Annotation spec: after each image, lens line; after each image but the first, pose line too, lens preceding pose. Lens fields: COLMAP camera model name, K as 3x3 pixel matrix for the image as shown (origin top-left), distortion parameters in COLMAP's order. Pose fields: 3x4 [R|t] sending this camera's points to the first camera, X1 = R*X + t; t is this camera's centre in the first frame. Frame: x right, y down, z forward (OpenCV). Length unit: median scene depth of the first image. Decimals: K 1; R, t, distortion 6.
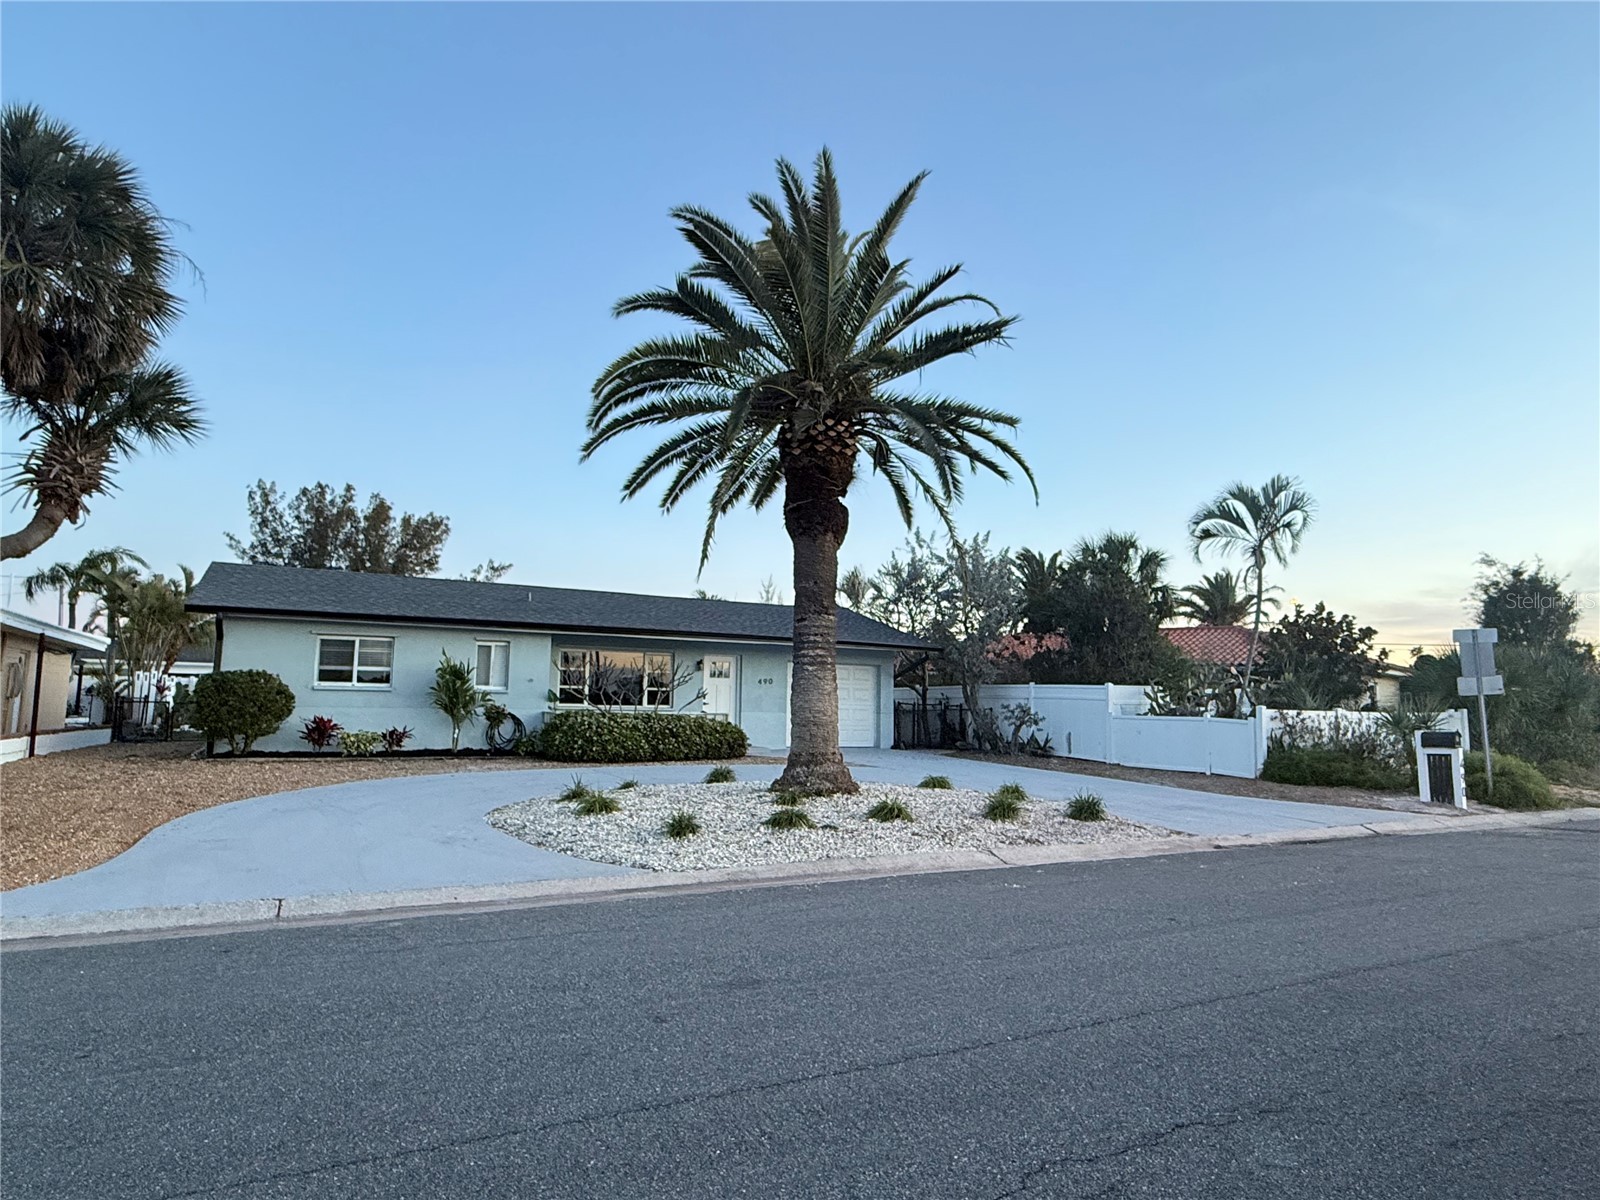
lens RADIAL K [[954.9, 0, 800.0], [0, 954.9, 600.0], [0, 0, 1]] dist [0.000415, 0.000296]
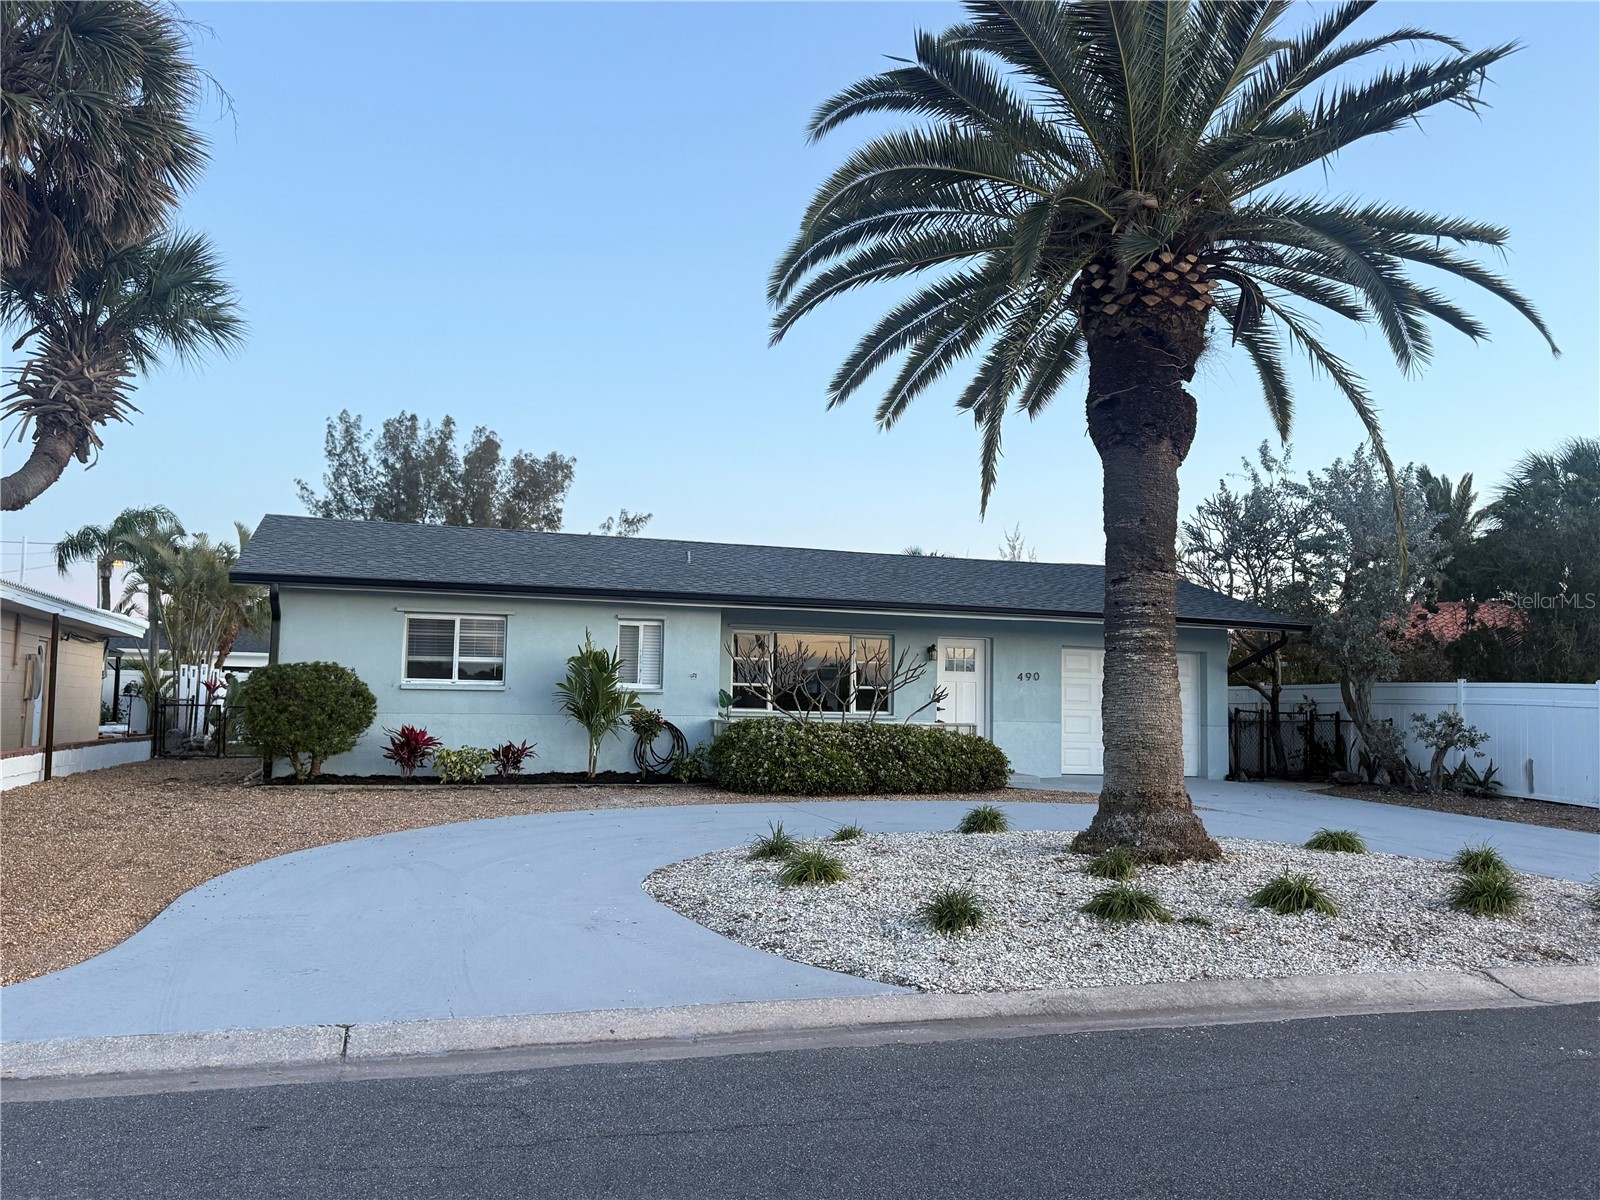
lens RADIAL K [[1311.5, 0, 800.0], [0, 1311.5, 600.0], [0, 0, 1]] dist [0.168250, -0.306129]
pose [[0.983487, -0.011158, -0.180635, -0.042373], [0.016246, 0.999511, 0.026713, 0.006215], [0.180248, -0.029206, 0.983187, 0.093711]]
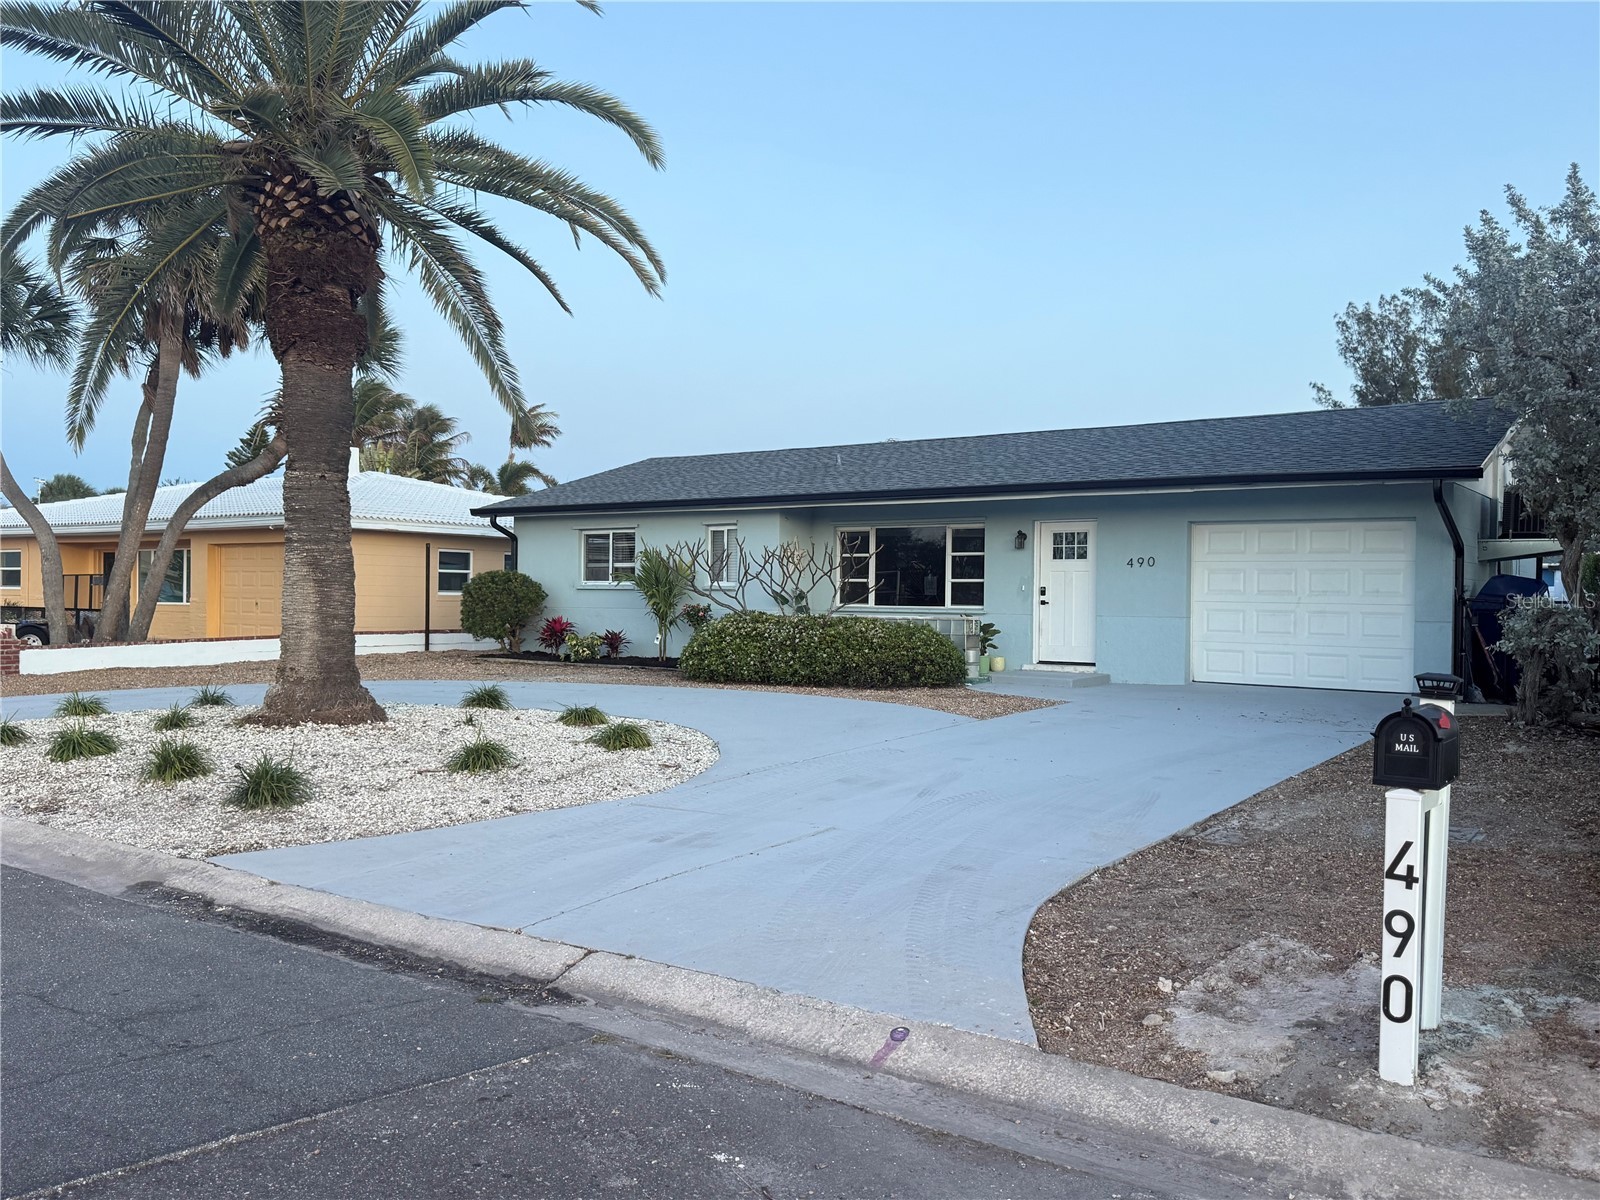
lens RADIAL K [[1311.5, 0, 800.0], [0, 1311.5, 600.0], [0, 0, 1]] dist [0.168250, -0.306129]
pose [[0.440534, -0.009299, -0.897688, 0.933596], [0.095969, 0.994704, 0.036792, 0.097130], [0.892591, -0.102358, 0.439094, 0.778991]]
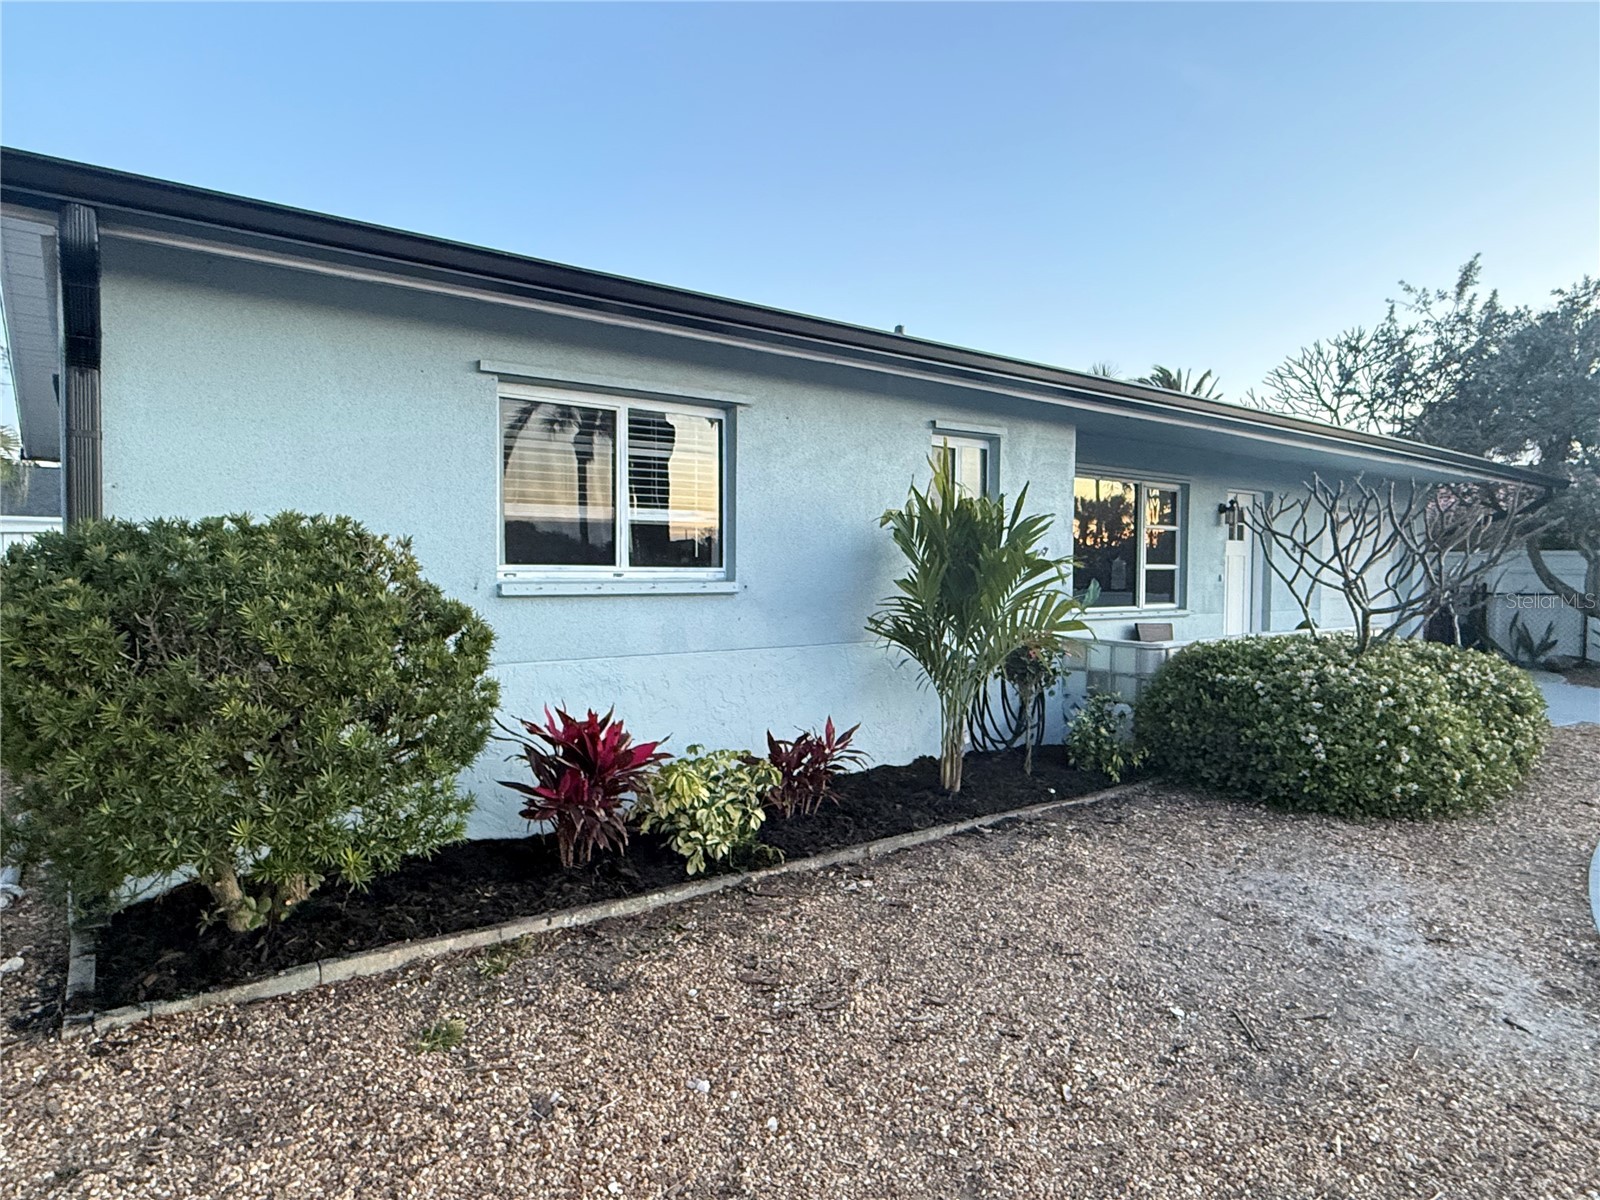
lens RADIAL K [[954.9, 0, 800.0], [0, 954.9, 600.0], [0, 0, 1]] dist [0.000415, 0.000296]
pose [[0.989571, -0.014203, 0.143341, -0.581251], [-0.007014, 0.989195, 0.146440, 0.070463], [-0.143872, -0.145918, 0.978779, 0.920455]]
